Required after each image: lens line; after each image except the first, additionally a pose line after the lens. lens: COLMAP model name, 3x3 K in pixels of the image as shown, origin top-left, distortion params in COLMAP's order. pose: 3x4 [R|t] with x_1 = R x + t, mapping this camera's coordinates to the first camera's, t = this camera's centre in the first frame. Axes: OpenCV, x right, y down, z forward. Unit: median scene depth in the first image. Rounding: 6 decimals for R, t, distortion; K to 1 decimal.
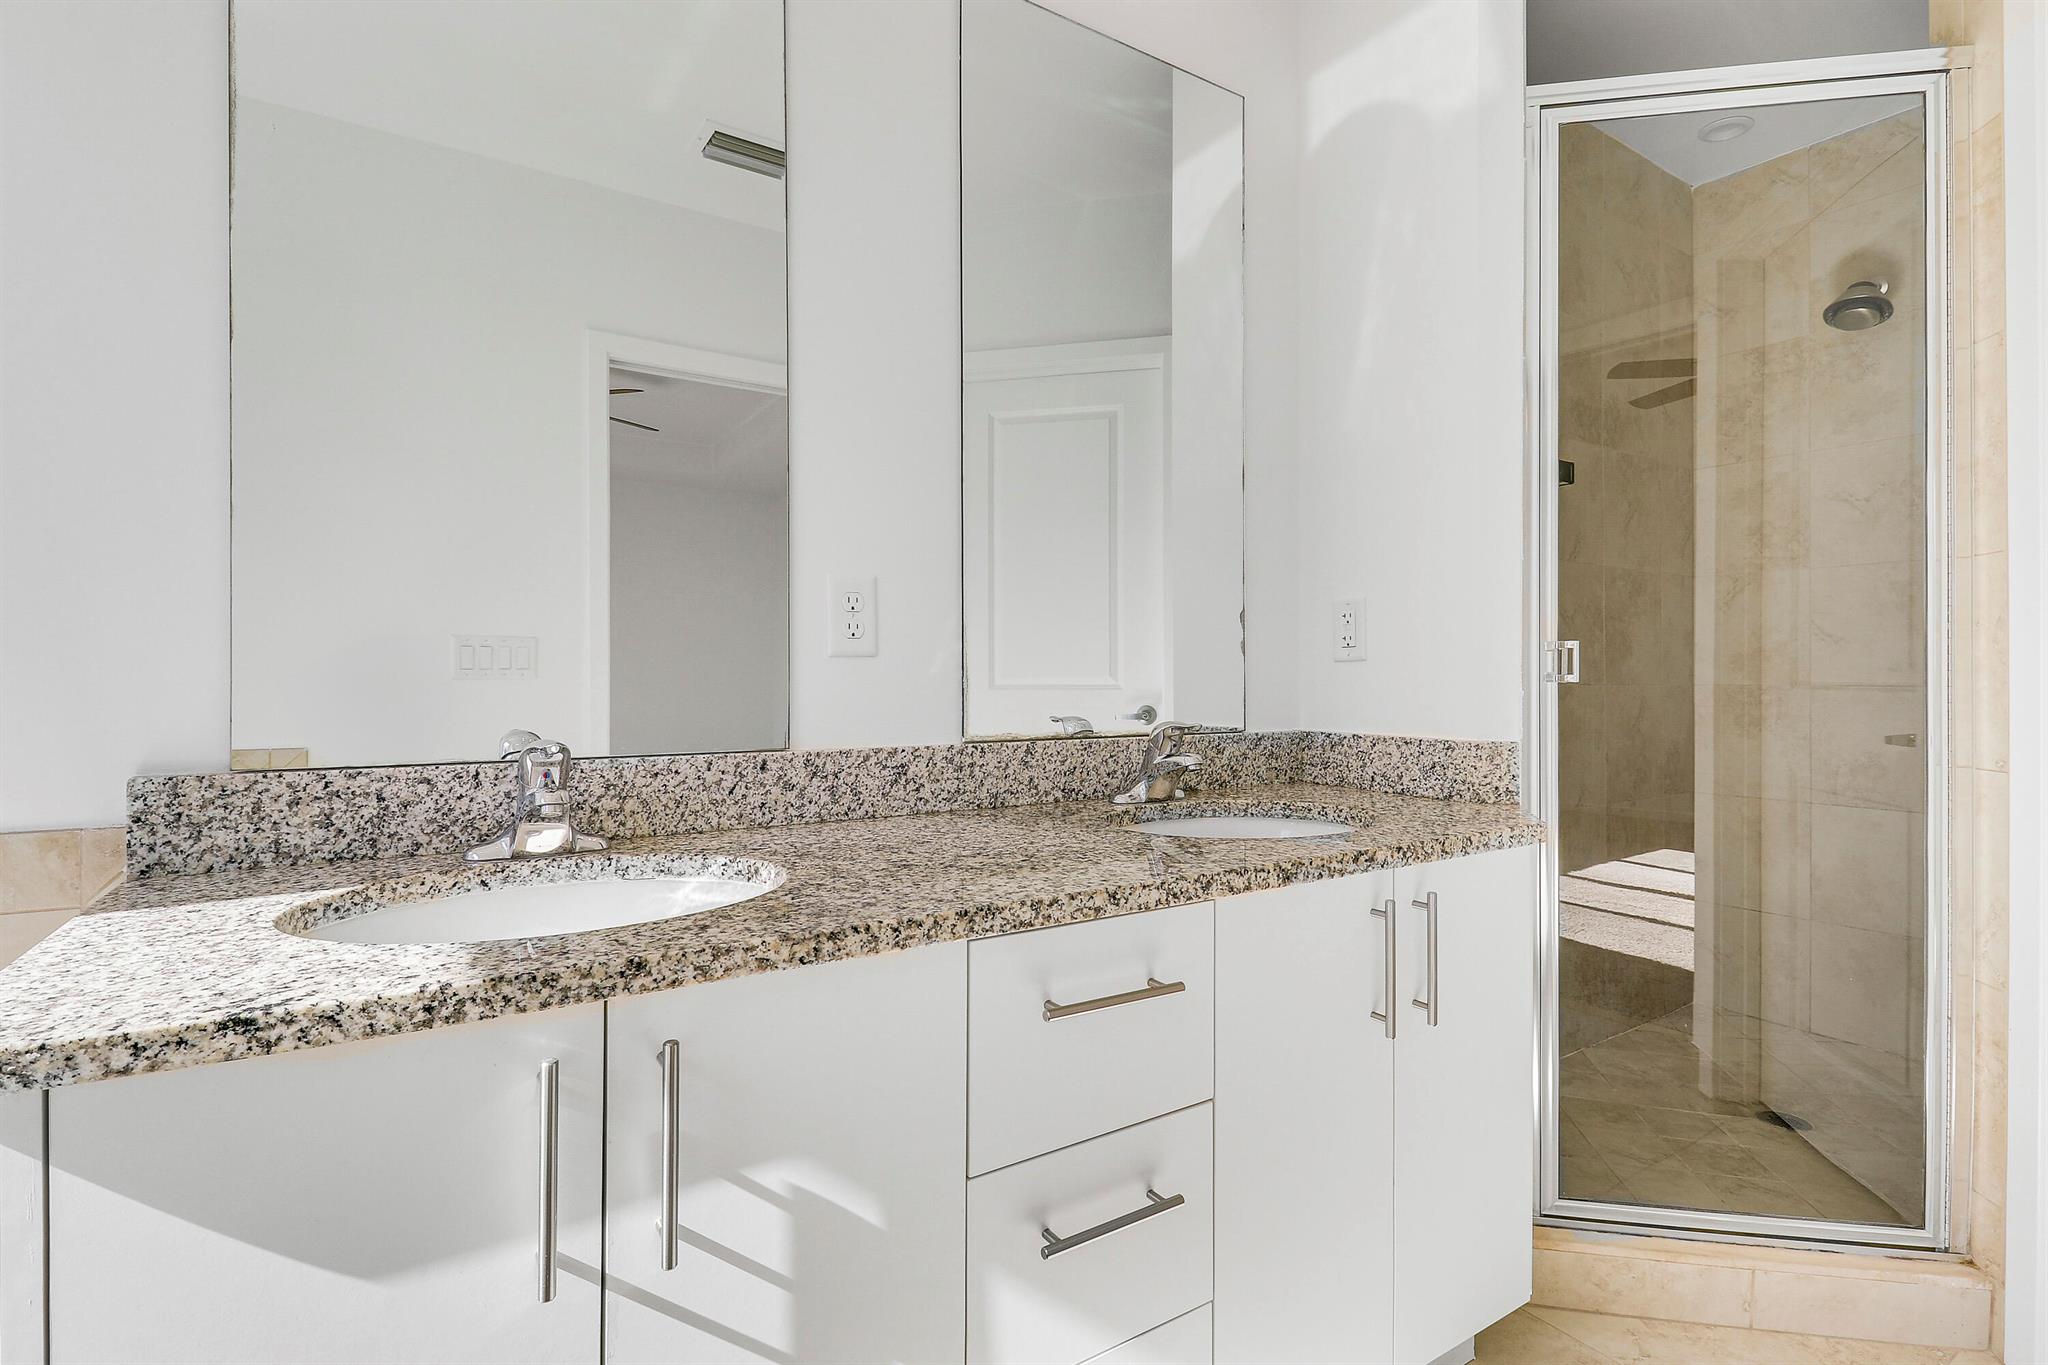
lens RADIAL K [[946.9, 0, 1024.0], [0, 946.9, 682.5], [0, 0, 1]] dist [0.014282, -0.000255]
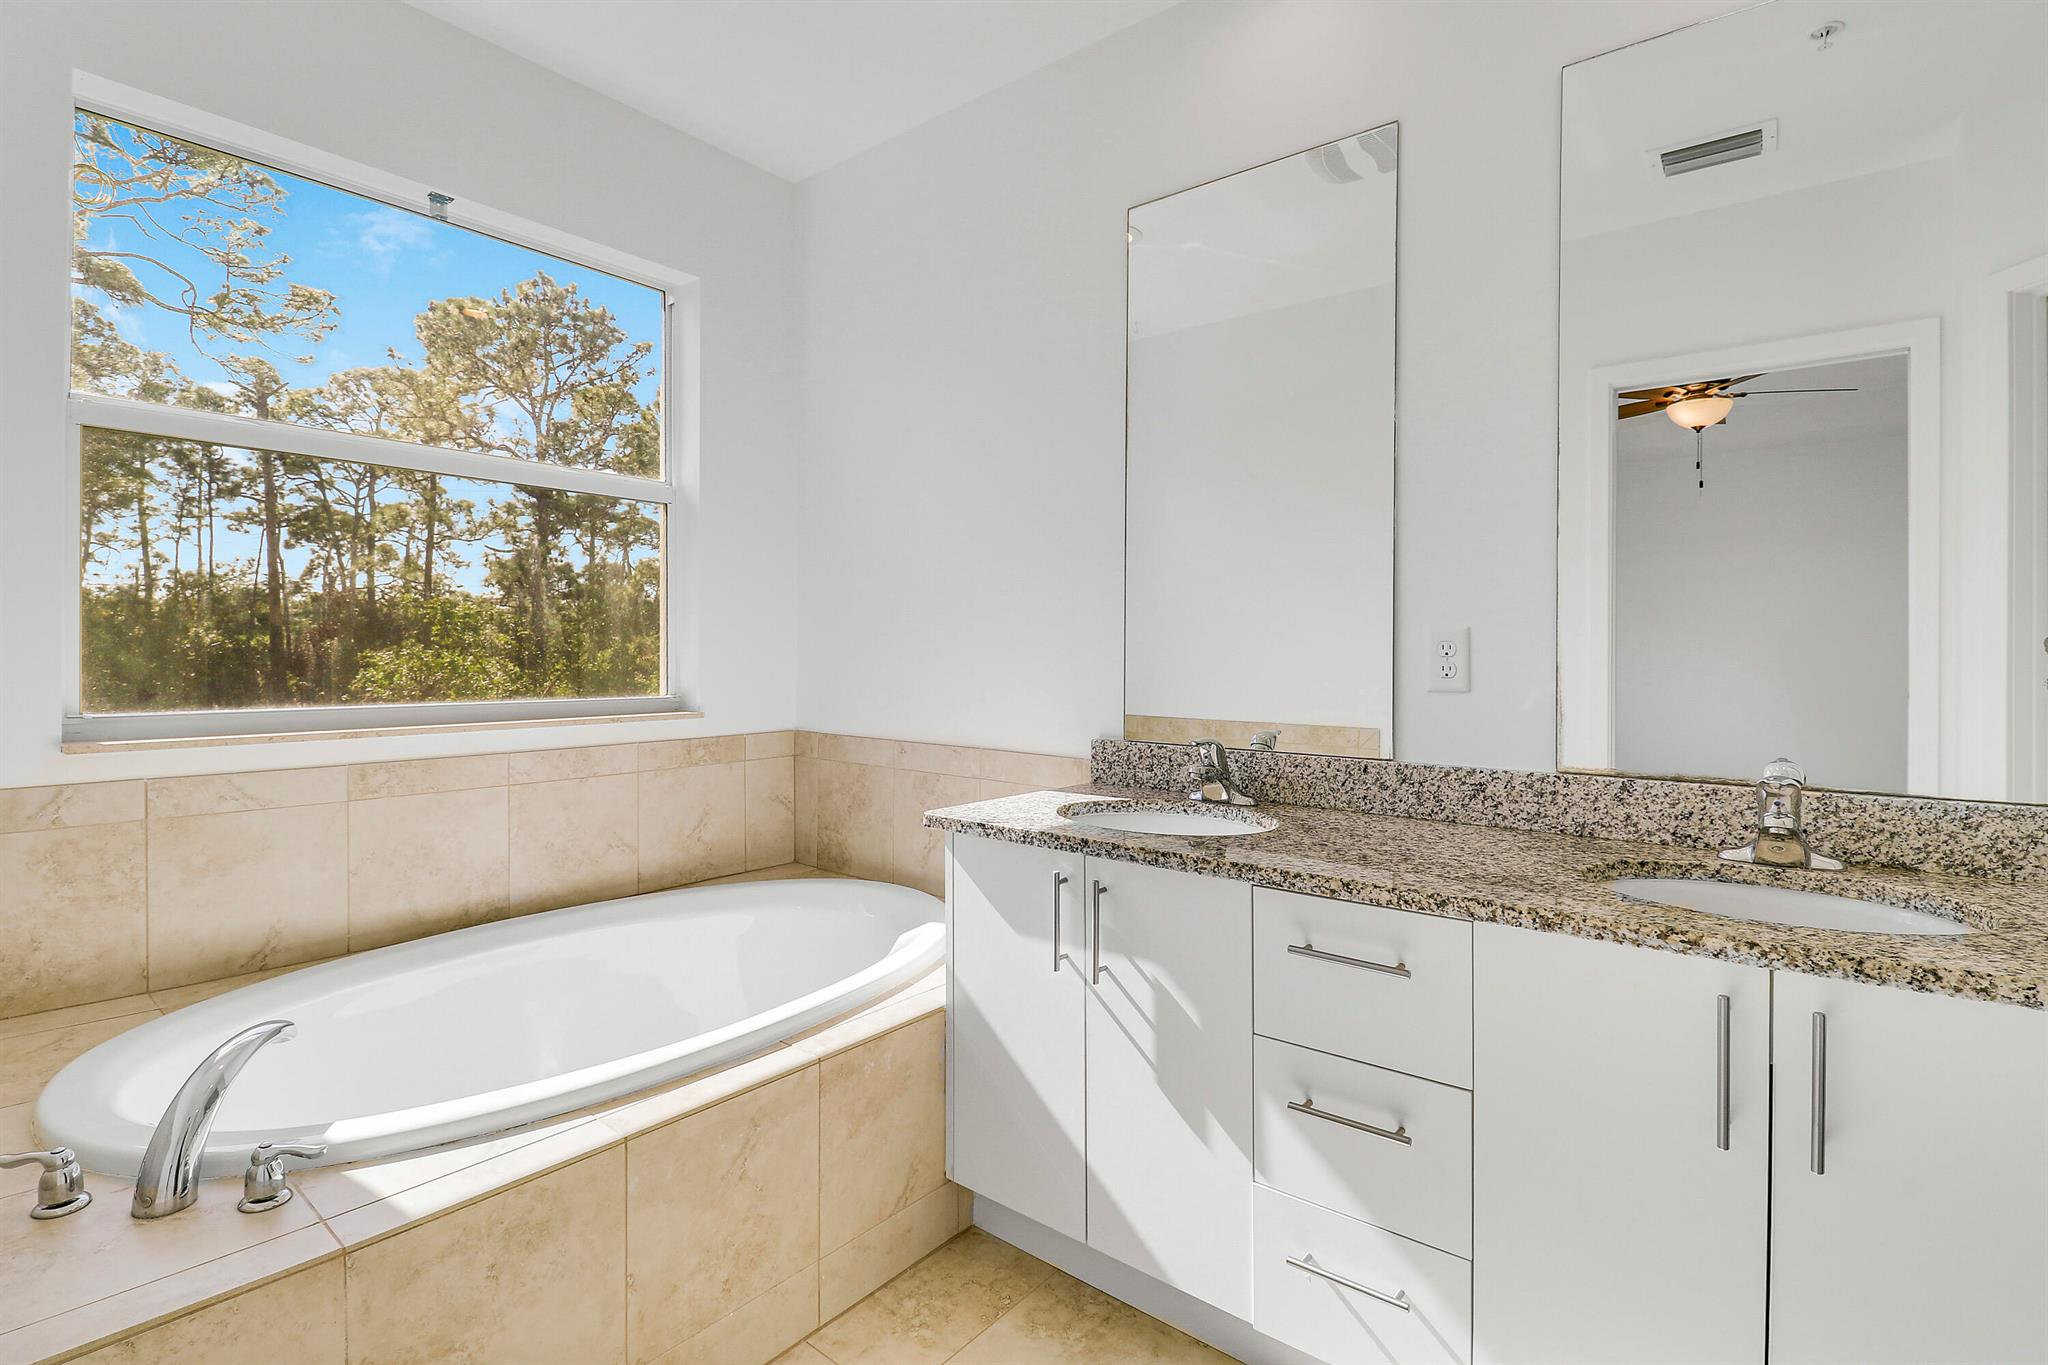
lens RADIAL K [[981.1, 0, 1037.9], [0, 981.1, 647.4], [0, 0, 1]] dist [0.000518, -0.019070]
pose [[0.320709, -0.000043, -0.947178, 0.966285], [-0.005466, 0.999983, -0.001896, -0.089375], [0.947162, 0.005785, 0.320704, 0.072285]]
